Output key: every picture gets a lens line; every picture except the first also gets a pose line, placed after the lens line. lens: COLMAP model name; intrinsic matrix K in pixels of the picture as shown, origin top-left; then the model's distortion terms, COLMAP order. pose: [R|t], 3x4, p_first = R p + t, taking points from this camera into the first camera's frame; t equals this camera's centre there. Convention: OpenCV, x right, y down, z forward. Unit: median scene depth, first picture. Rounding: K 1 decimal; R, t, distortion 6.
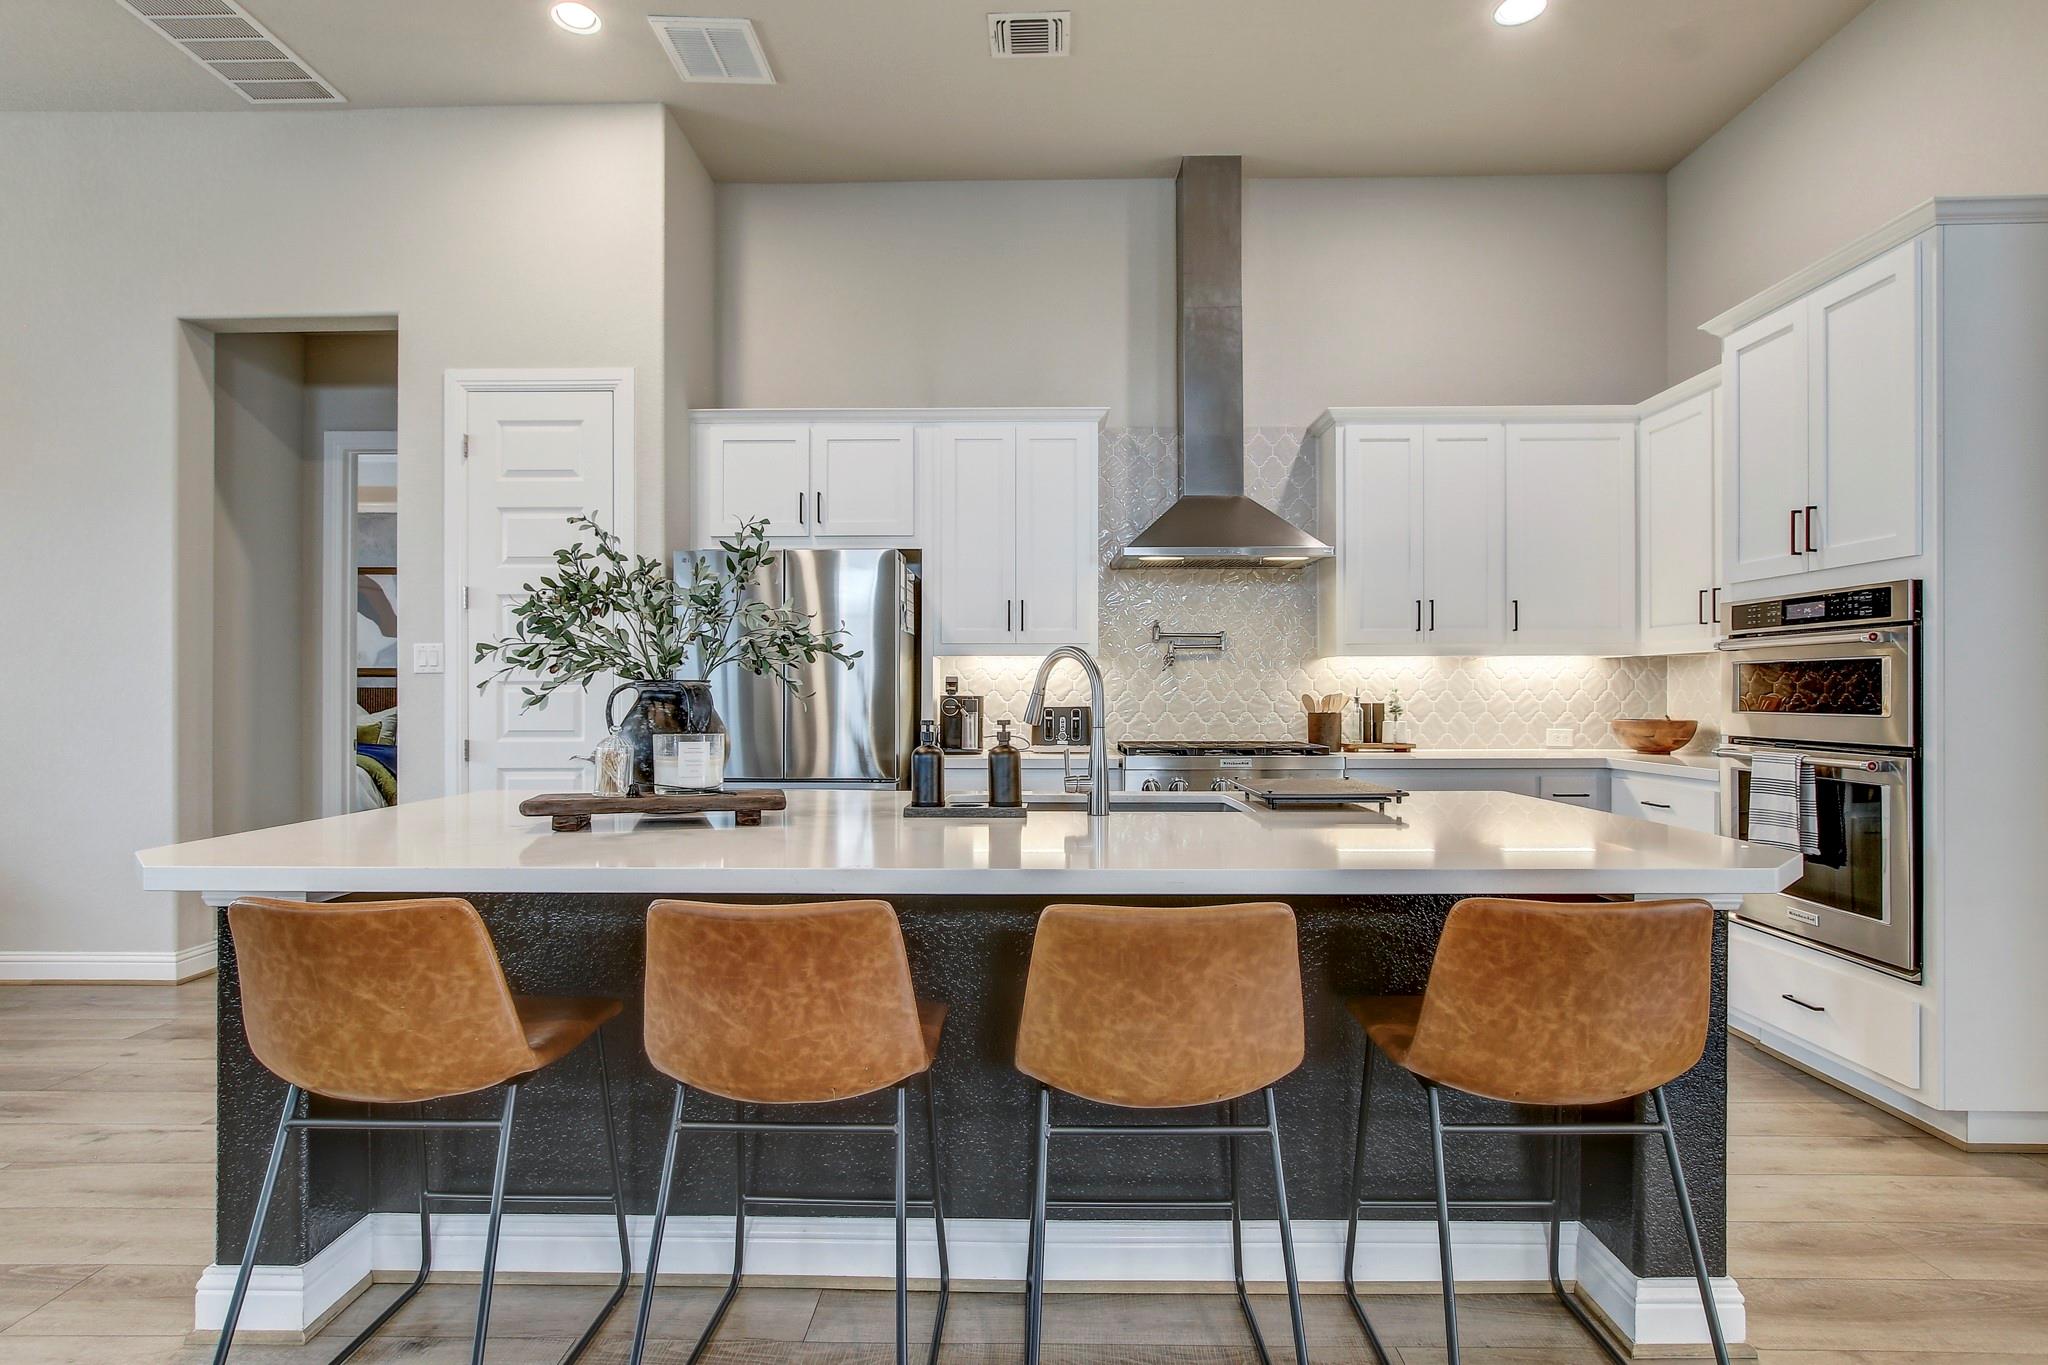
lens RADIAL K [[1011.4, 0, 1027.5], [0, 1011.4, 698.6], [0, 0, 1]] dist [-0.007867, 0.000250]
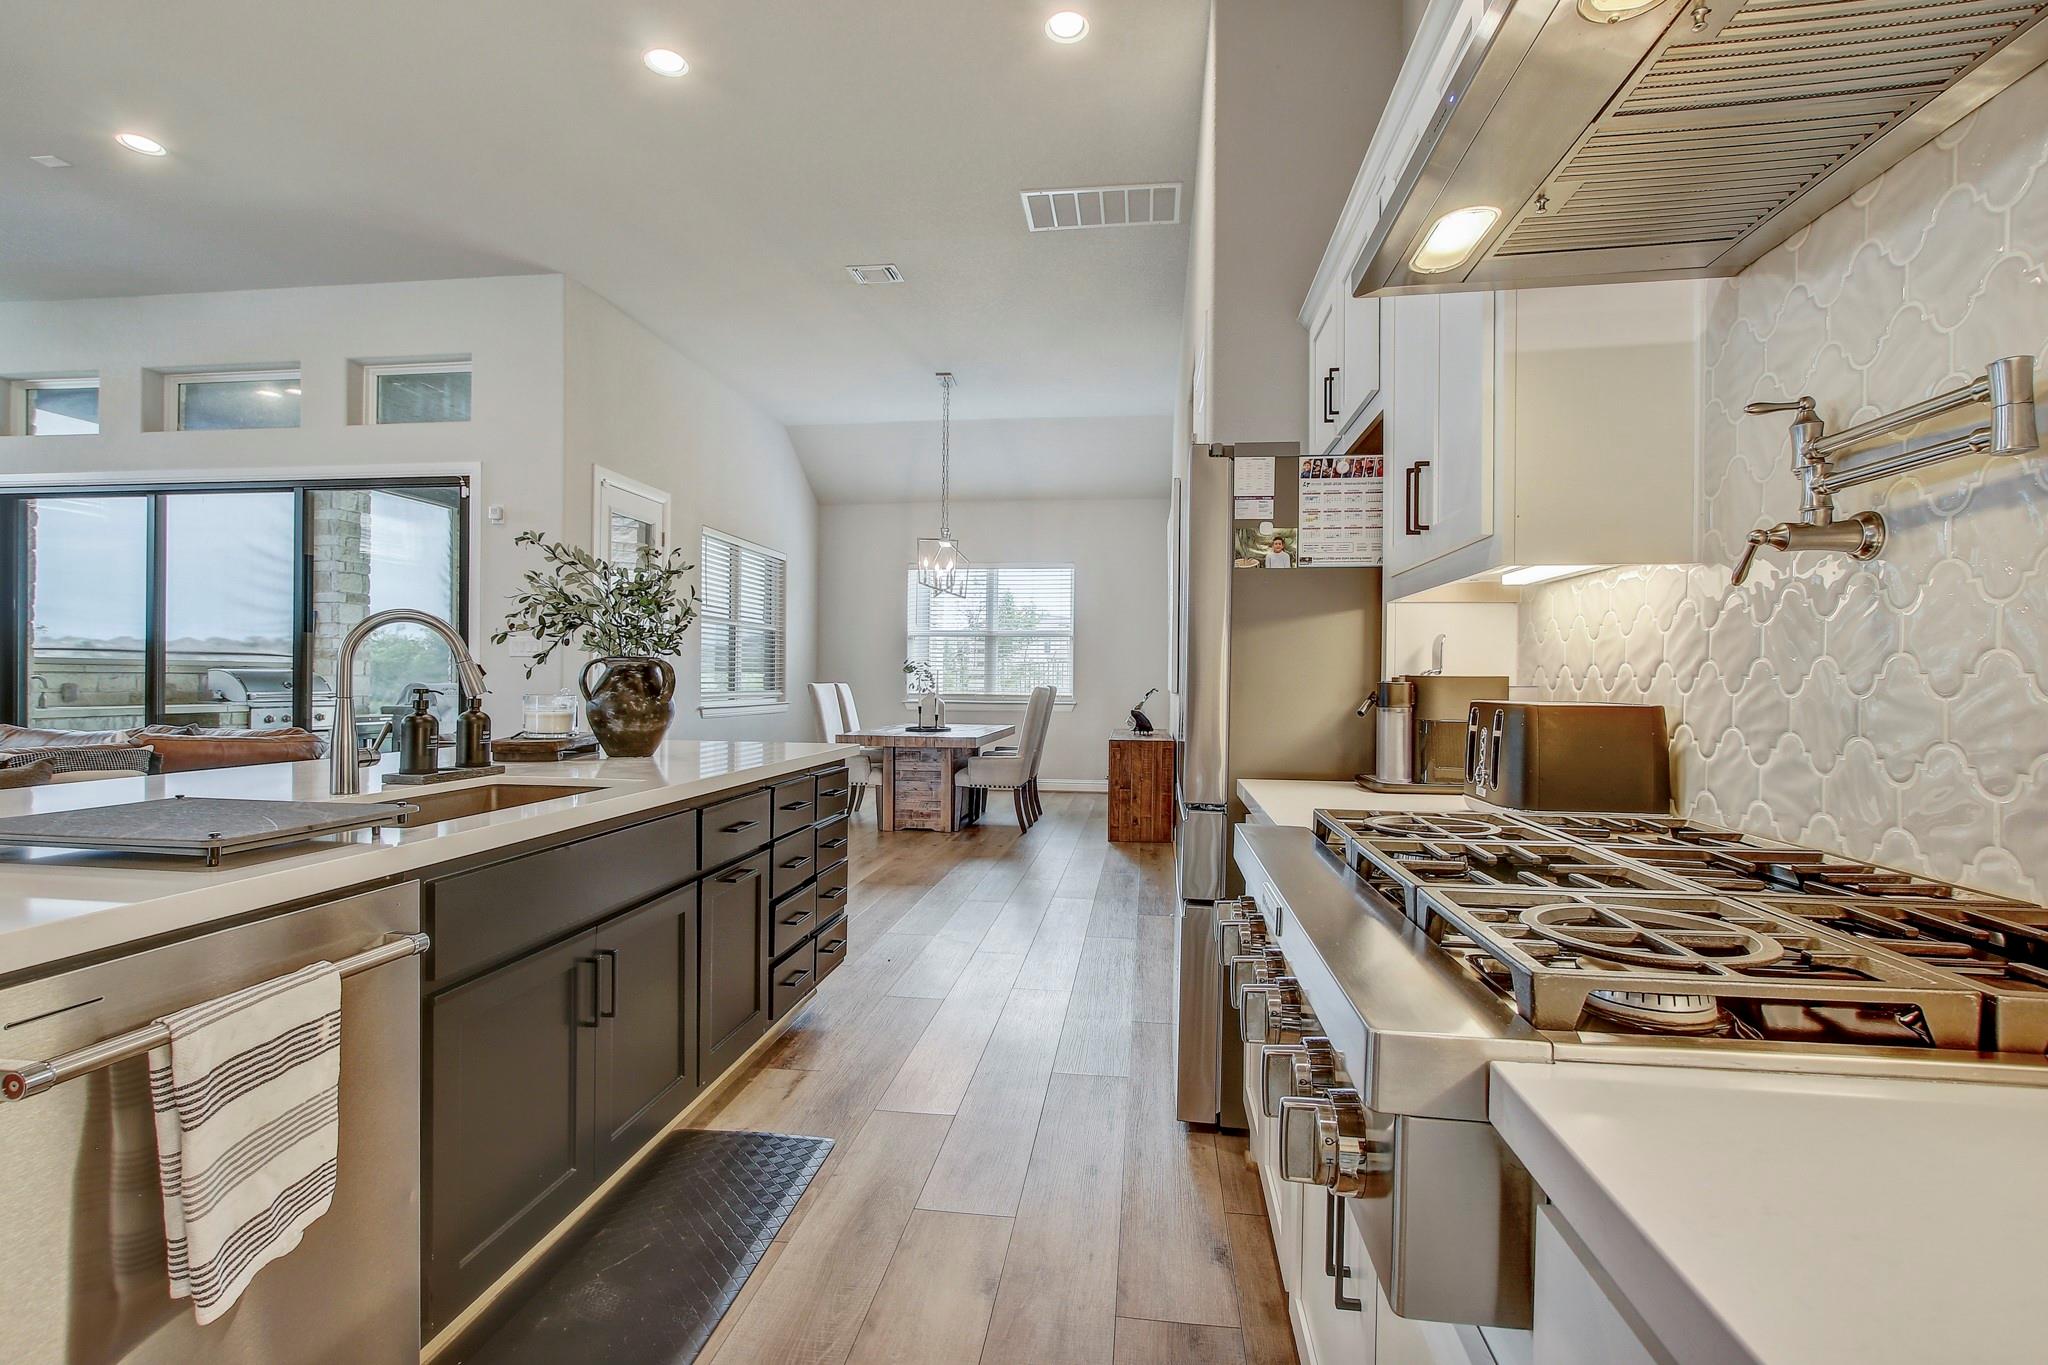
lens RADIAL K [[953.6, 0, 1014.0], [0, 953.6, 682.3], [0, 0, 1]] dist [-0.014029, 0.000281]
pose [[-0.123009, 0.001217, -0.992405, 0.434807], [-0.013302, 0.999907, 0.002874, 0.001740], [0.992316, 0.013554, -0.122982, 0.872882]]
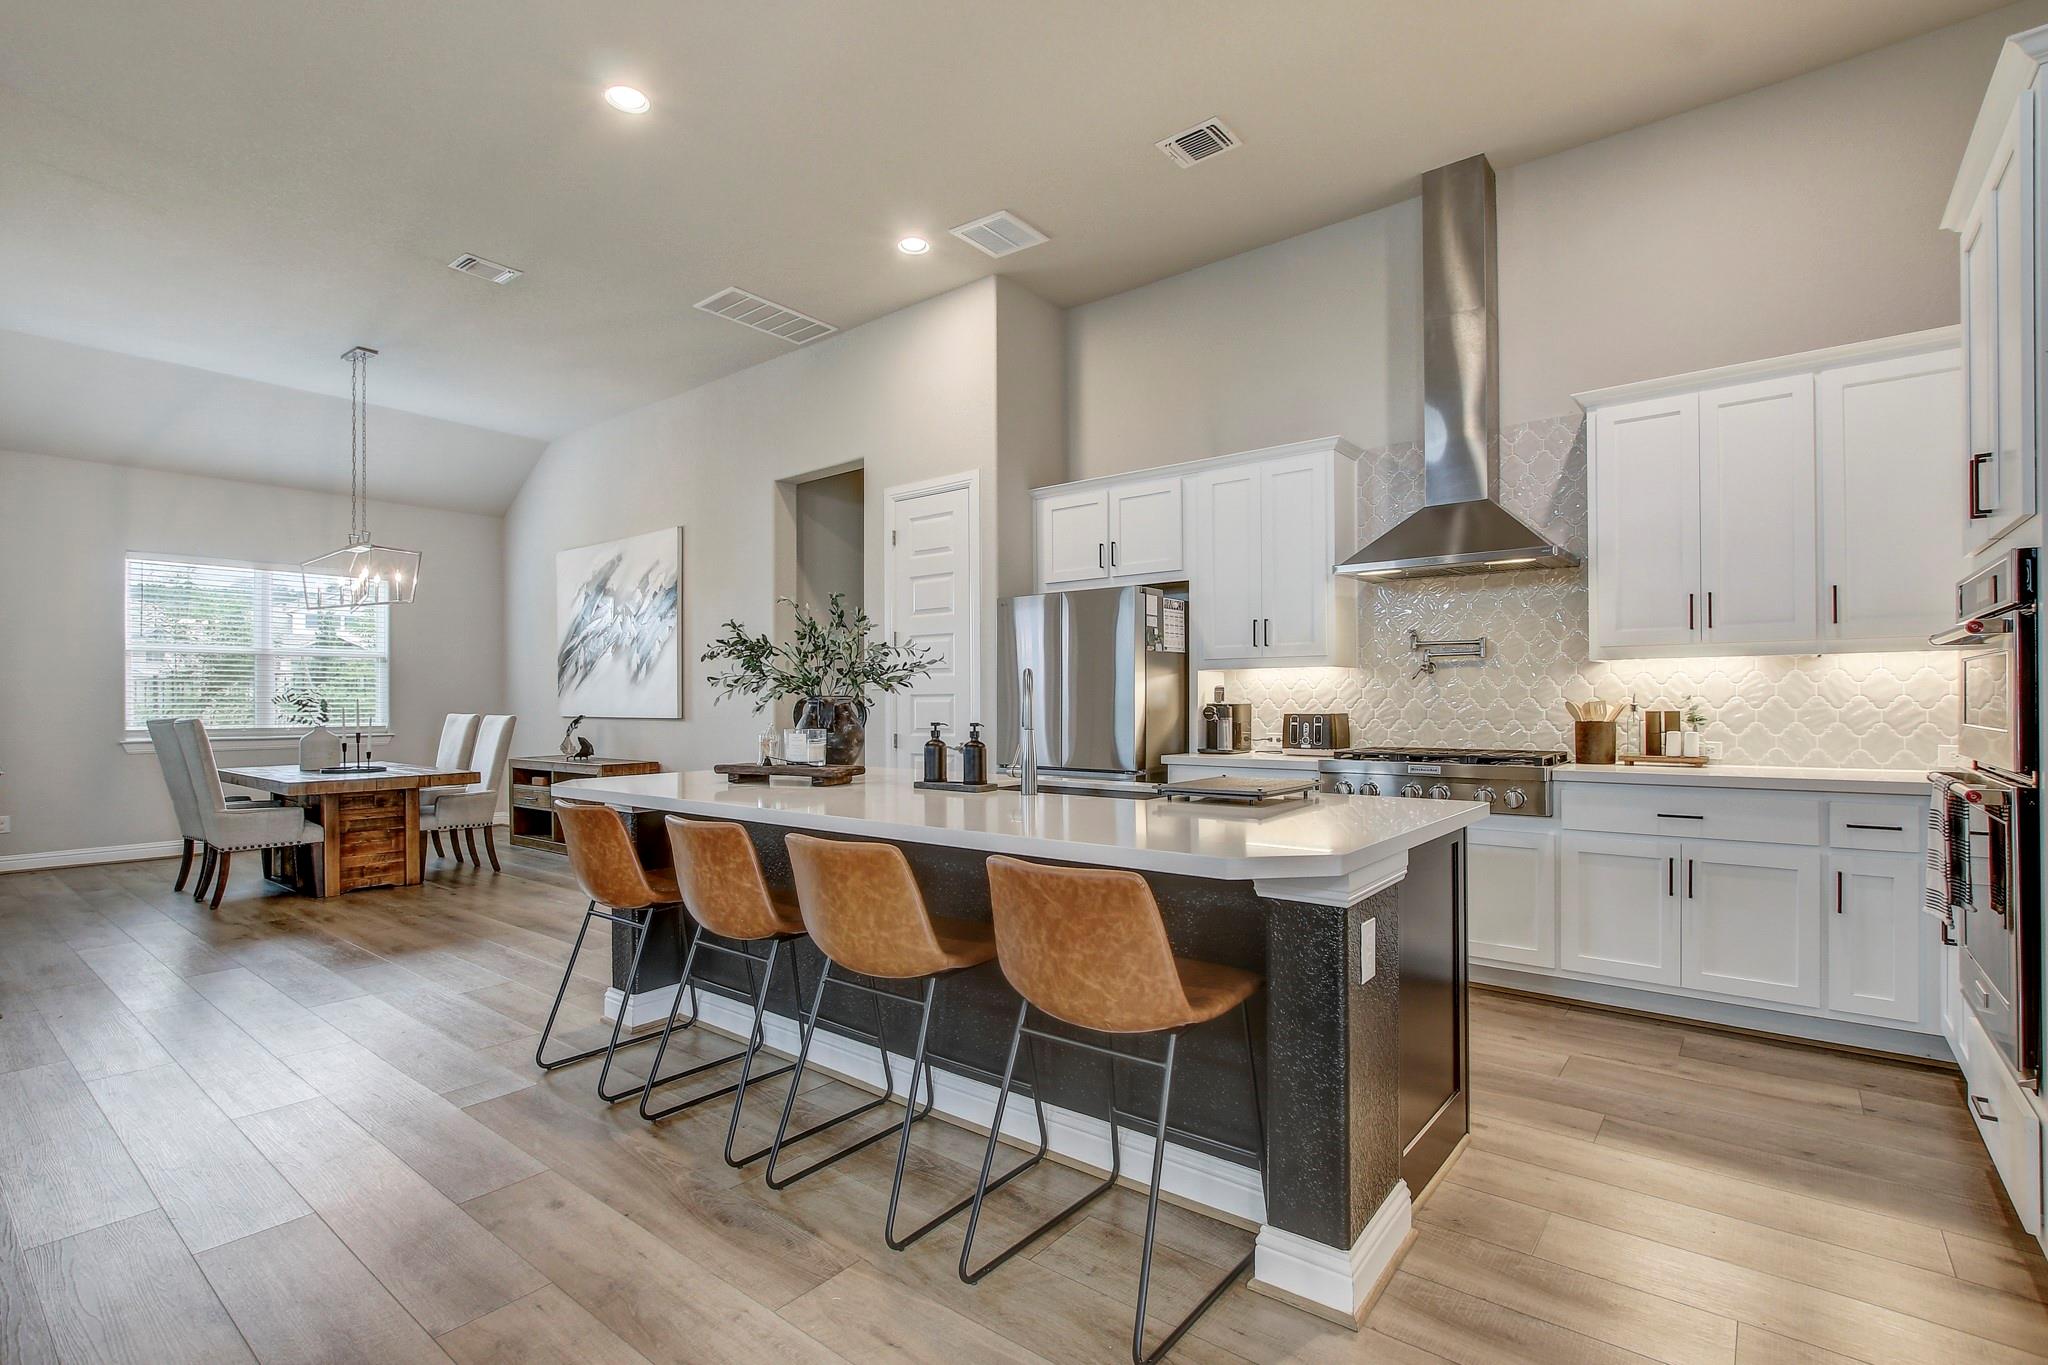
lens RADIAL K [[962.8, 0, 1032.3], [0, 962.8, 696.6], [0, 0, 1]] dist [-0.013045, 0.000460]
pose [[0.793346, -0.007188, -0.608729, 0.438733], [0.001781, 0.999953, -0.009487, -0.001386], [0.608769, 0.006443, 0.793321, -0.004513]]
